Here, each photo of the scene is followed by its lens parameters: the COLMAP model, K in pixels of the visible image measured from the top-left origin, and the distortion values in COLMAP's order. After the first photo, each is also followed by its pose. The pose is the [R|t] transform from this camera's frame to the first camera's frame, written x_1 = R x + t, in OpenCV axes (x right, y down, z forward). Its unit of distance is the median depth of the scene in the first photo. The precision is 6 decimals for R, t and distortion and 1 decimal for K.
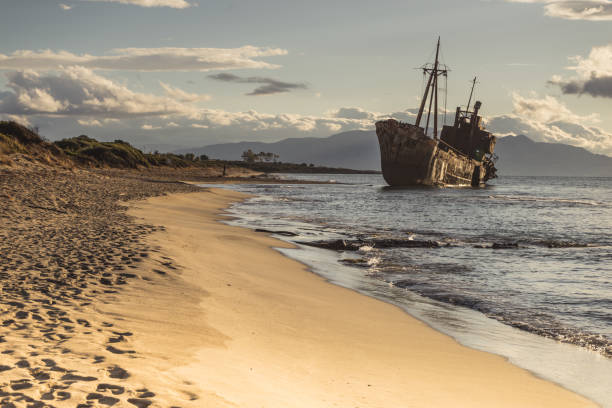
lens RADIAL K [[1191.8, 0, 306.0], [0, 1191.8, 204.0], [0, 0, 1]] dist [0.050837, 0.098237]
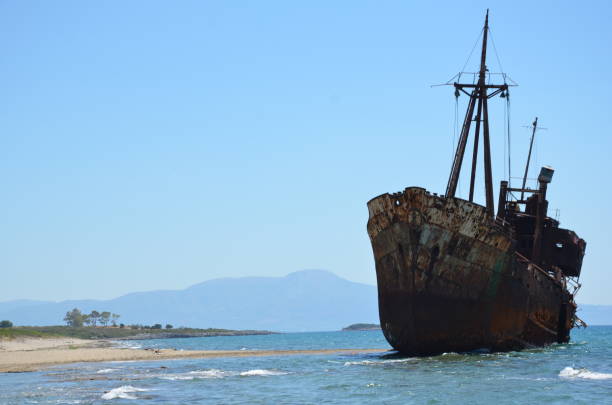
lens RADIAL K [[1634.8, 0, 306.7], [0, 1634.8, 219.3], [0, 0, 1]] dist [0.665133, 0.649714]
pose [[0.994941, -0.039529, 0.092361, -0.014327], [0.048216, 0.994423, -0.093793, -0.008498], [-0.088138, 0.097772, 0.991298, 0.394564]]
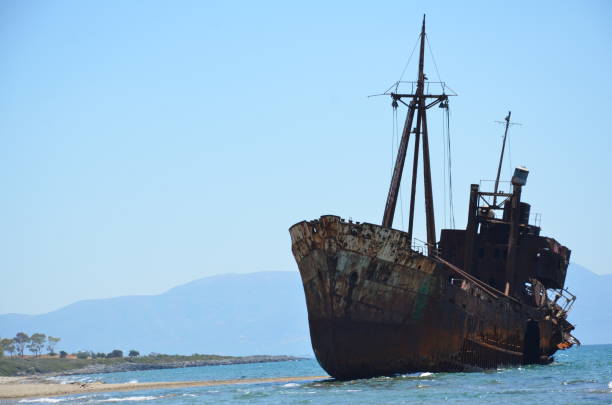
lens RADIAL K [[2511.1, 0, 305.6], [0, 2511.1, 231.0], [0, 0, 1]] dist [1.527033, 3.791556]
pose [[0.994917, -0.066418, 0.075687, -0.002088], [0.072169, 0.994495, -0.075964, -0.000238], [-0.070225, 0.081040, 0.994234, 0.119538]]
